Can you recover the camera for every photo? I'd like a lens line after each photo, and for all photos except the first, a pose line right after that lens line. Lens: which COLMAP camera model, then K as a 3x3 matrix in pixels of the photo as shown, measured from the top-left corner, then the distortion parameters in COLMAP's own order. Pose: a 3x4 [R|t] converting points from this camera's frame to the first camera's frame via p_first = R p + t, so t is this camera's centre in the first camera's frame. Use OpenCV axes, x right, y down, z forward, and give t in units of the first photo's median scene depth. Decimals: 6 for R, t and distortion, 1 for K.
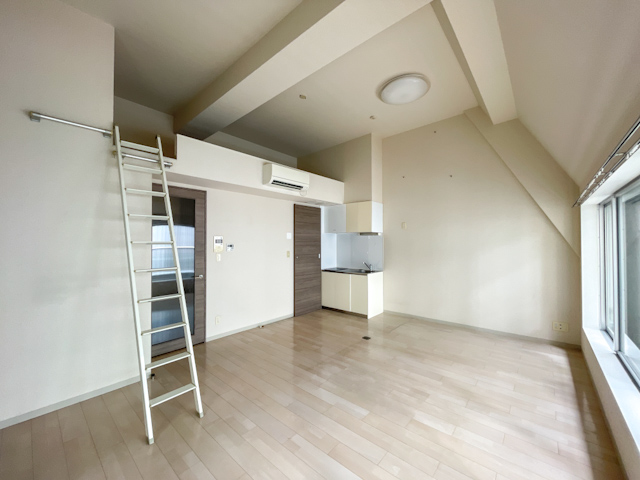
lens RADIAL K [[256.7, 0, 318.3], [0, 256.7, 239.5], [0, 0, 1]] dist [-0.003185, -0.000480]
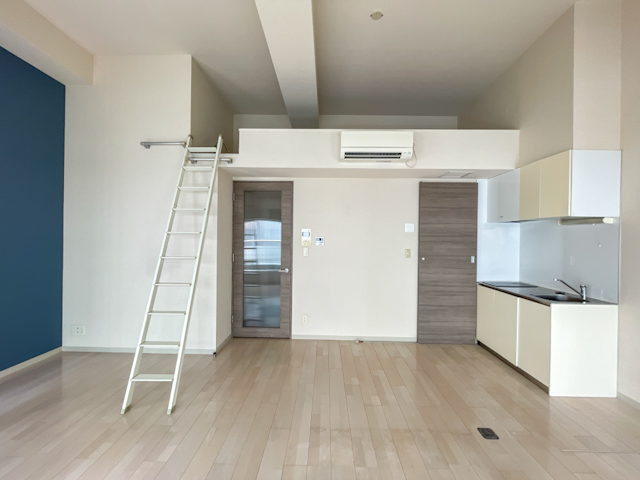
lens RADIAL K [[256.7, 0, 319.8], [0, 256.7, 239.6], [0, 0, 1]] dist [-0.003185, -0.000480]
pose [[0.643705, 0.015961, -0.765107, 0.270167], [-0.006164, 0.999858, 0.015673, 0.009034], [0.765249, -0.005373, 0.643712, 0.347465]]
